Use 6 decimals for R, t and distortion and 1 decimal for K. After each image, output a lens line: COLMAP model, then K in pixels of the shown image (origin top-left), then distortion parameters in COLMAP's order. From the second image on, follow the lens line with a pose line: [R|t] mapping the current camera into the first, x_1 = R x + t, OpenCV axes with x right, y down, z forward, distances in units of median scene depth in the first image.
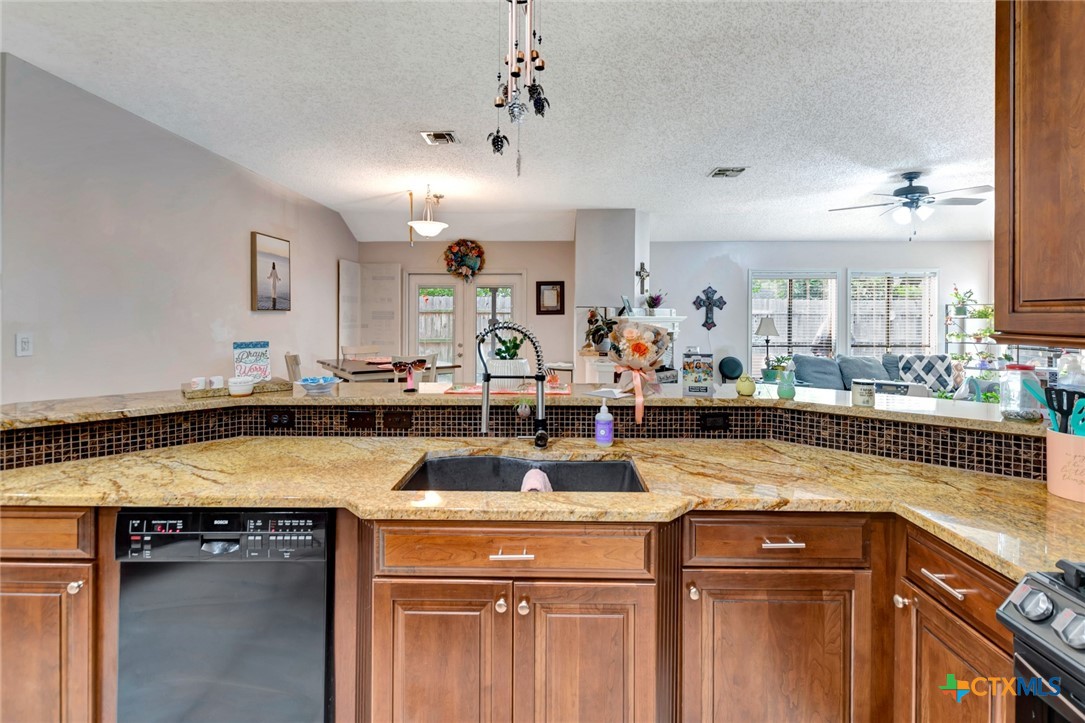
lens RADIAL K [[504.4, 0, 537.9], [0, 504.4, 316.9], [0, 0, 1]] dist [0.008708, -0.005894]
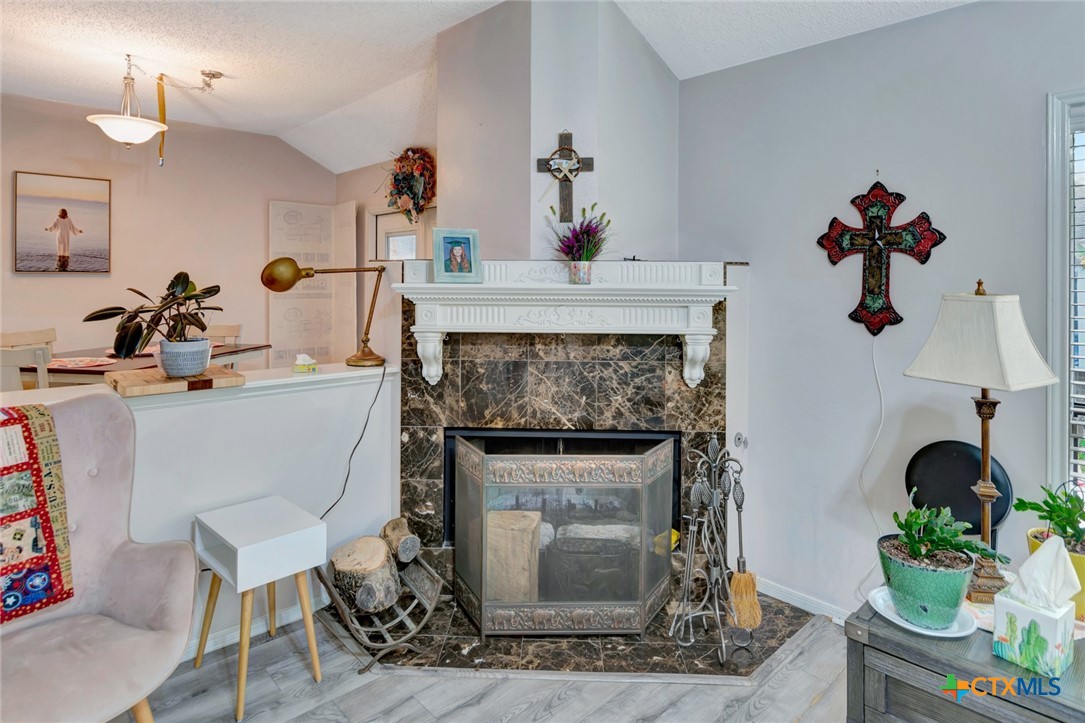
lens RADIAL K [[609.4, 0, 531.5], [0, 609.4, 281.5], [0, 0, 1]] dist [-0.008944, 0.004011]
pose [[0.709418, 0.003664, -0.704778, 0.513800], [-0.006969, 0.999974, -0.001816, -0.002130], [0.704753, 0.006200, 0.709425, 0.708647]]
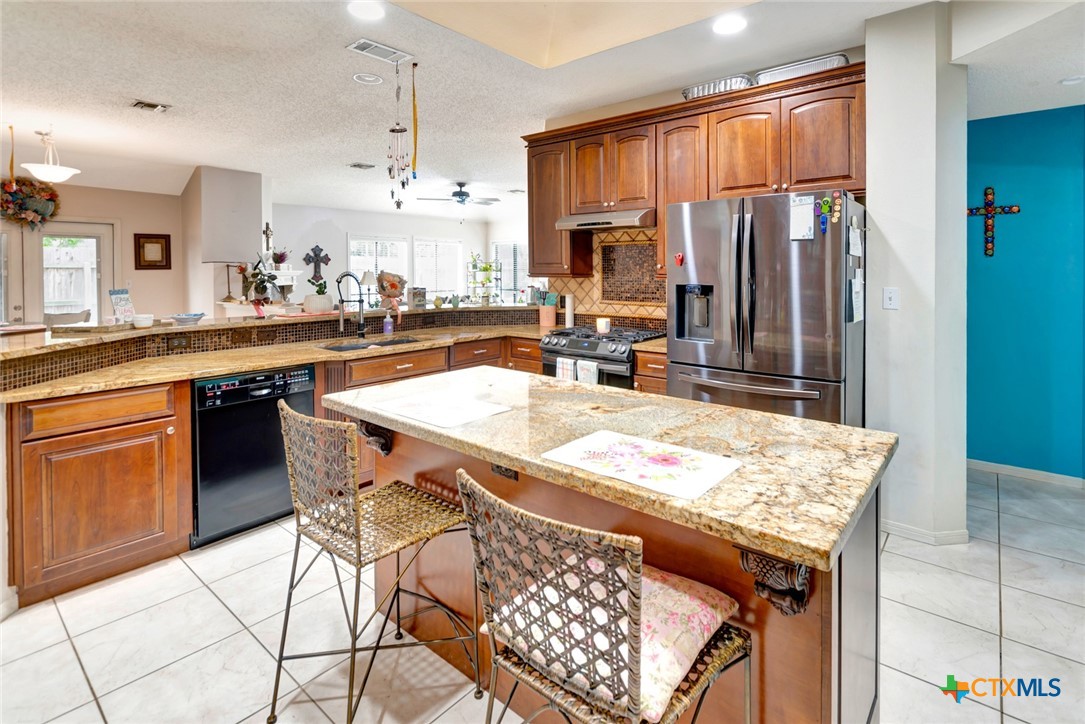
lens RADIAL K [[528.5, 0, 534.9], [0, 528.5, 271.2], [0, 0, 1]] dist [0.006446, 0.000079]
pose [[0.651355, -0.002513, 0.758769, -0.306558], [0.004437, 0.999990, -0.000497, 0.003234], [-0.758761, 0.003691, 0.651359, -0.221936]]
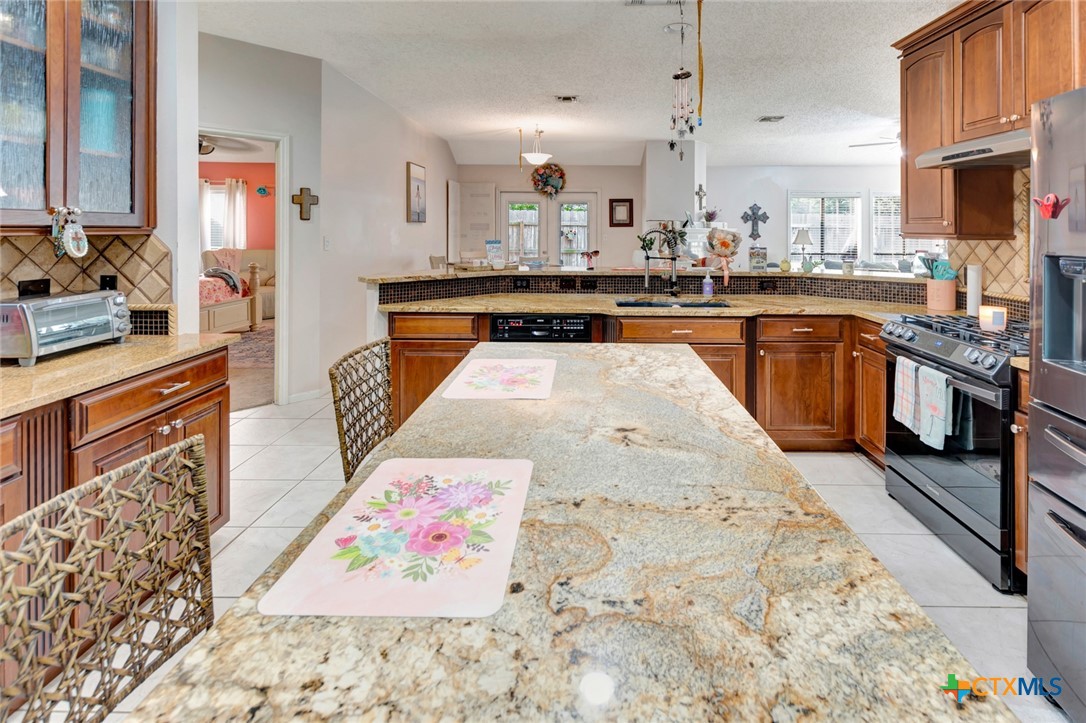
lens RADIAL K [[504.9, 0, 576.1], [0, 504.9, 229.1], [0, 0, 1]] dist [0.008708, -0.005894]
pose [[0.999993, 0.003783, 0.000554, -0.100893], [-0.003782, 0.999992, -0.001466, 0.004468], [-0.000560, 0.001464, 0.999999, -0.240628]]
